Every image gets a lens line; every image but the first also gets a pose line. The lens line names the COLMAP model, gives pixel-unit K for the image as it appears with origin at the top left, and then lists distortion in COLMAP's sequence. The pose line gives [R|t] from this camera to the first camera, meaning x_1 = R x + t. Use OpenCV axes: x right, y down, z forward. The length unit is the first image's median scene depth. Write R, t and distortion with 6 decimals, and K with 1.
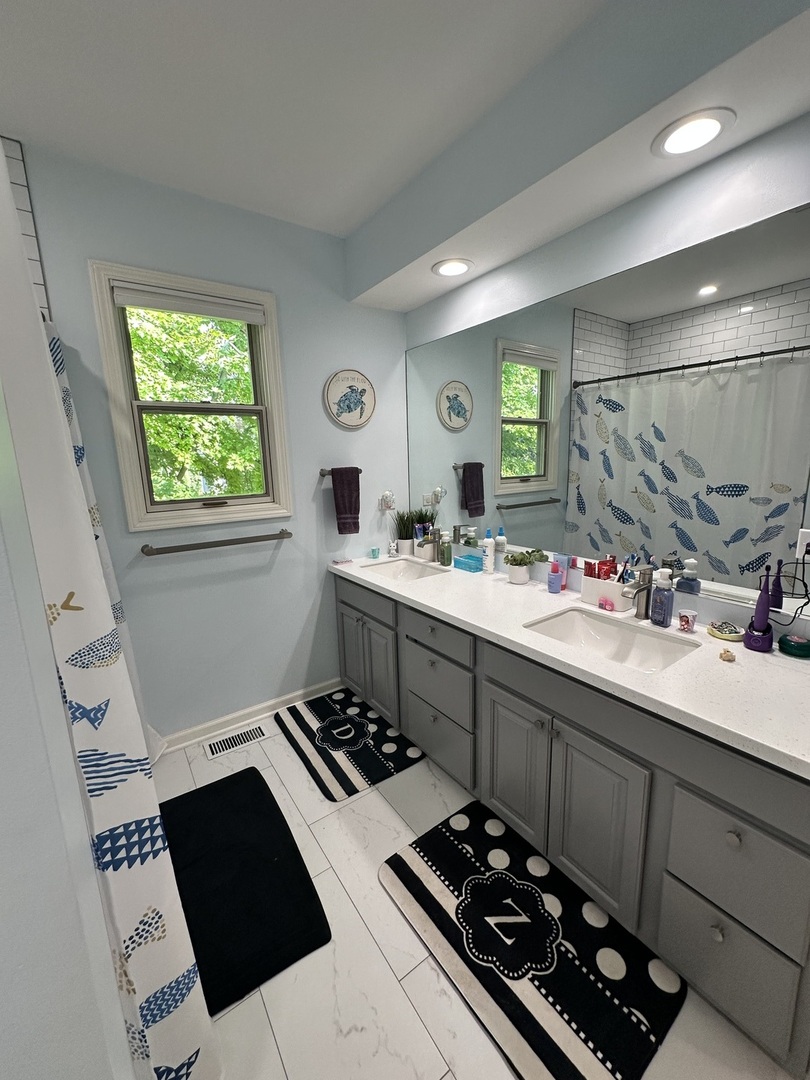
lens RADIAL K [[427.7, 0, 401.4], [0, 427.7, 537.3], [0, 0, 1]] dist [0.002822, 0.000096]
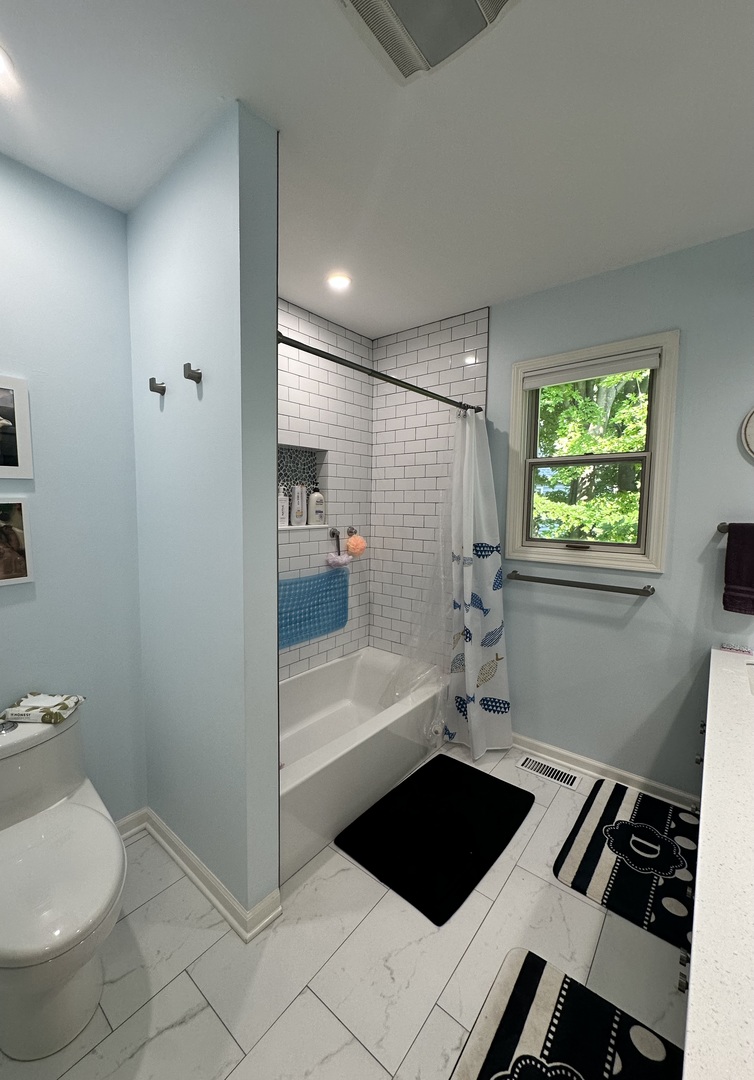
lens RADIAL K [[438.9, 0, 370.8], [0, 438.9, 540.1], [0, 0, 1]] dist [-0.001535, -0.000190]
pose [[0.262618, 0.111435, -0.958444, 0.468775], [-0.195427, 0.978865, 0.060262, -0.058578], [0.944902, 0.171480, 0.278845, 0.196585]]
